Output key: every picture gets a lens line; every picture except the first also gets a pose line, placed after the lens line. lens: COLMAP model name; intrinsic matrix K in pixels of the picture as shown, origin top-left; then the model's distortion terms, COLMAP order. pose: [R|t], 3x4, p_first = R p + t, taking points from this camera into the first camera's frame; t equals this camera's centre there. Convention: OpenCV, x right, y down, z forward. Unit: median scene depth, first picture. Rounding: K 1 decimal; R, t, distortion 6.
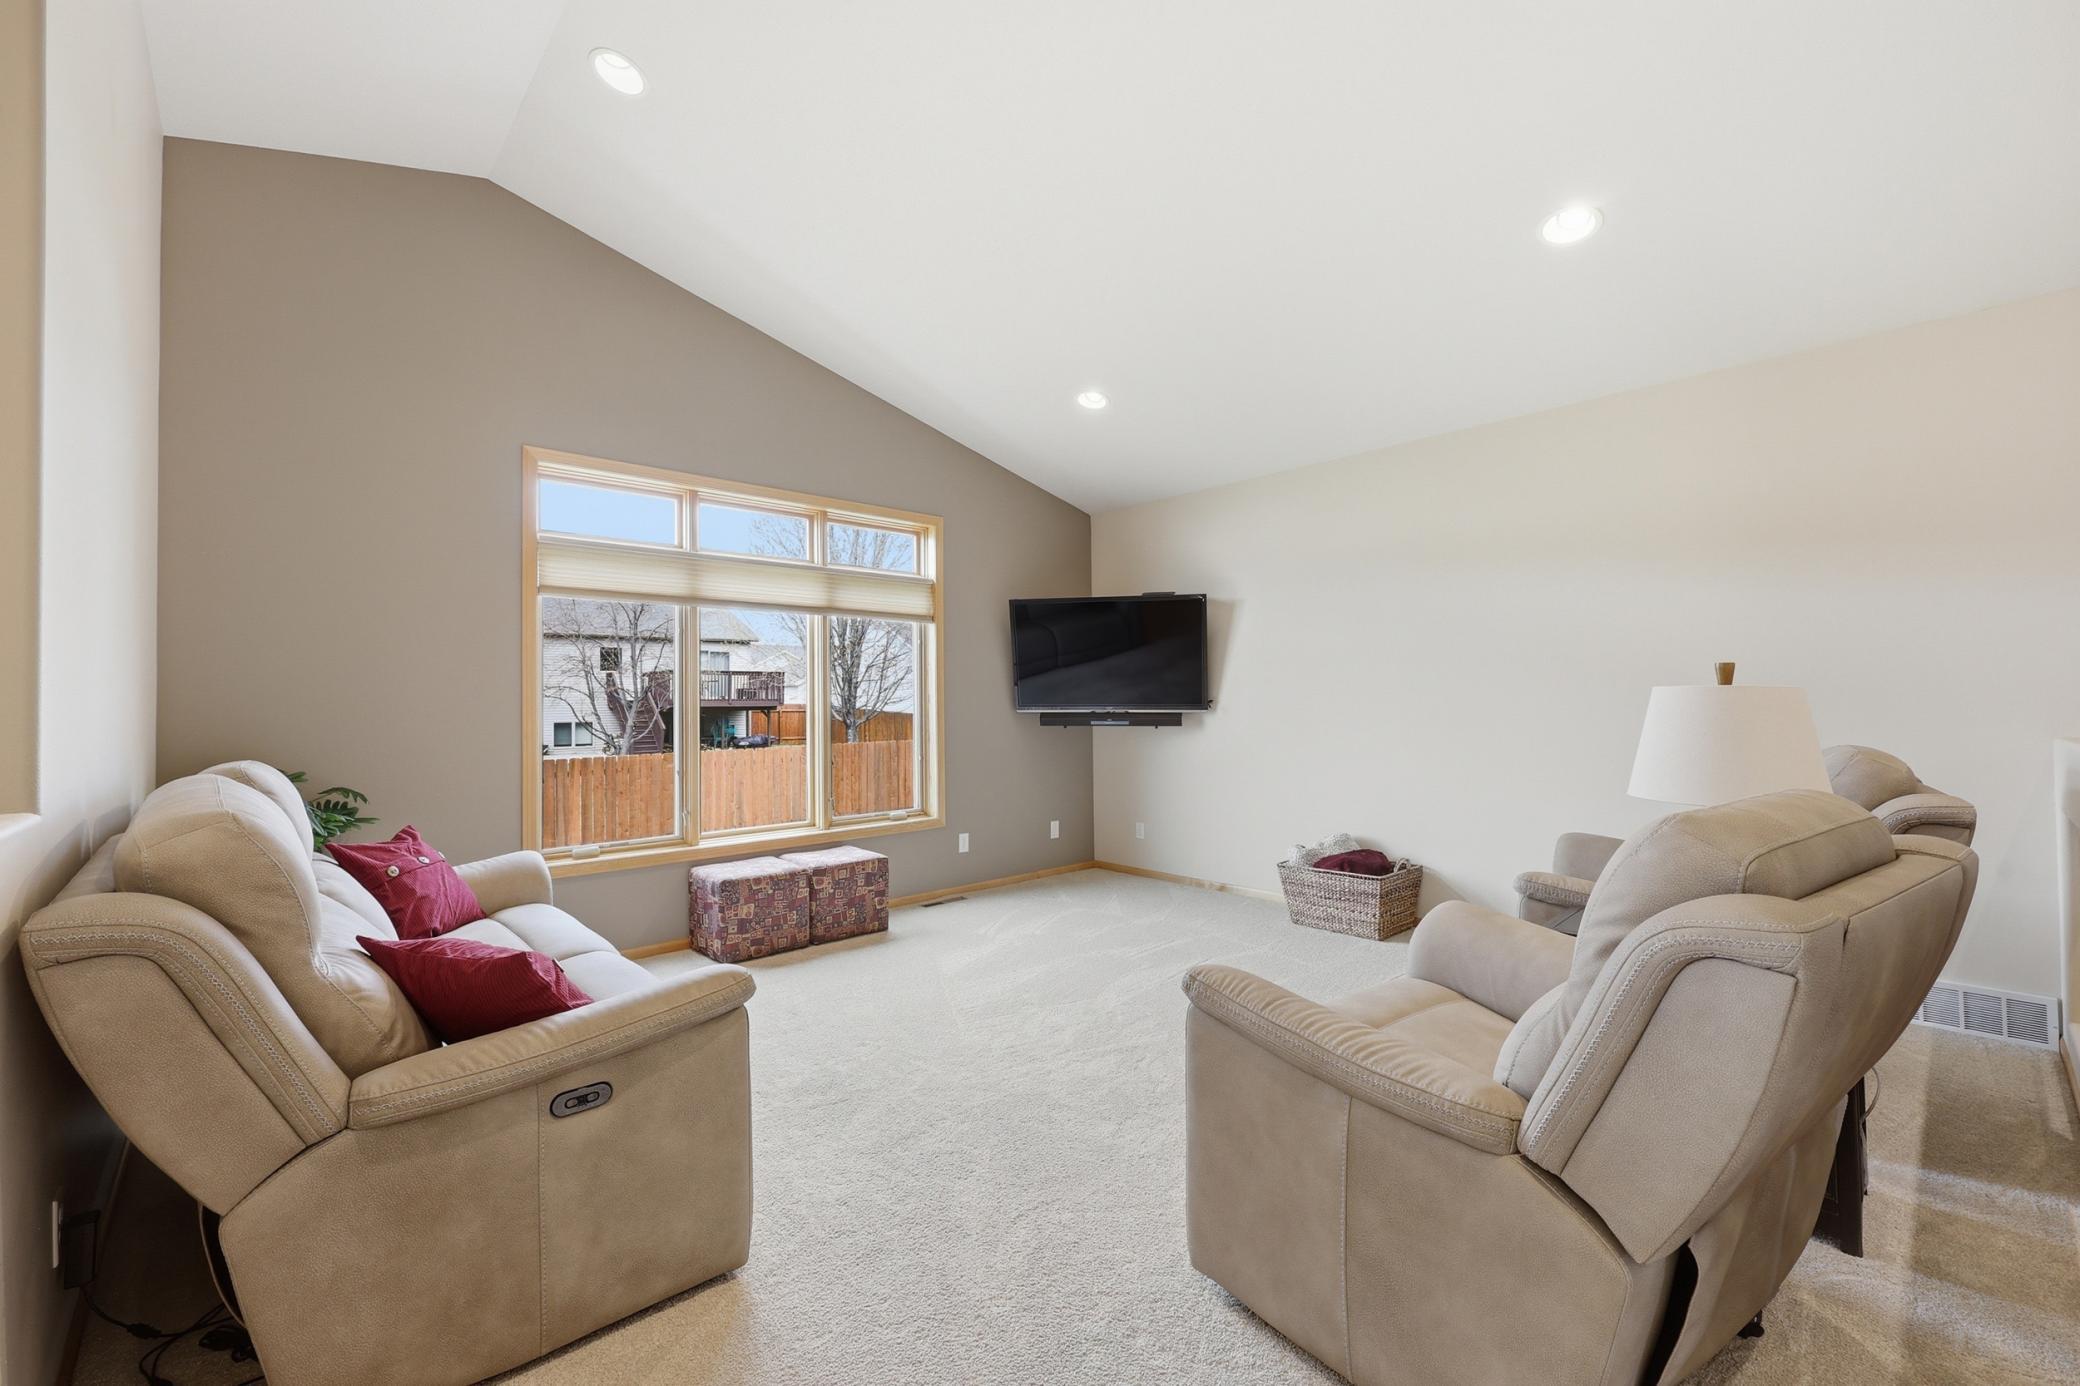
lens RADIAL K [[852.8, 0, 1042.4], [0, 852.8, 703.2], [0, 0, 1]] dist [0.002459, 0.000135]
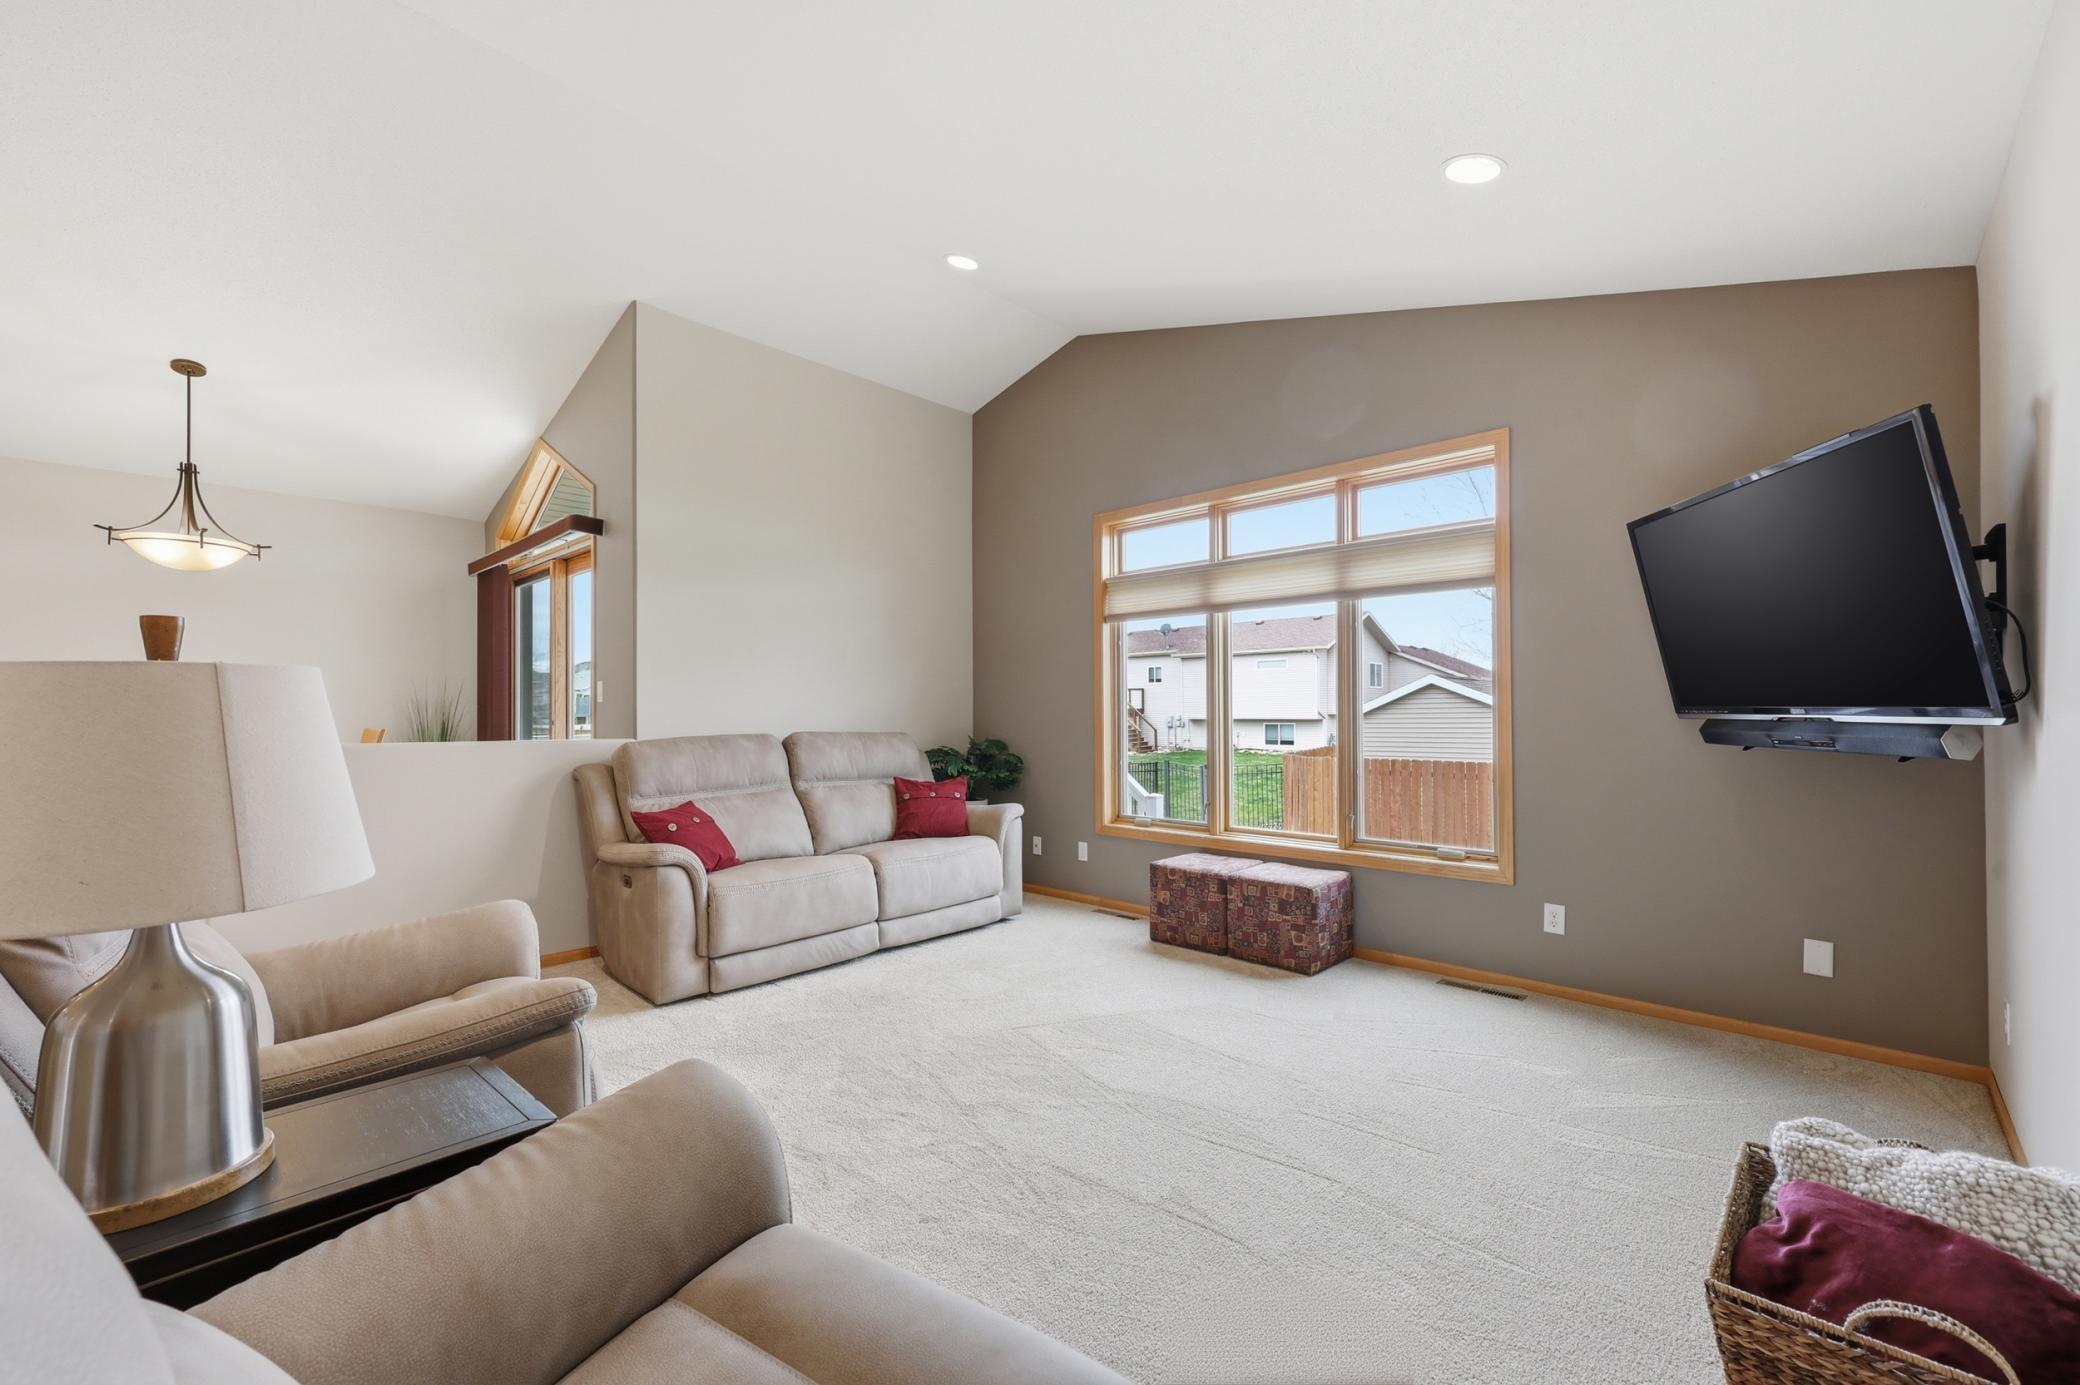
lens RADIAL K [[849.2, 0, 1046.0], [0, 849.2, 701.1], [0, 0, 1]] dist [0.000610, 0.000298]
pose [[0.076339, -0.002344, -0.997079, 0.637447], [0.000534, 0.999997, -0.002310, 0.001237], [0.997082, -0.000357, 0.076340, 0.700942]]
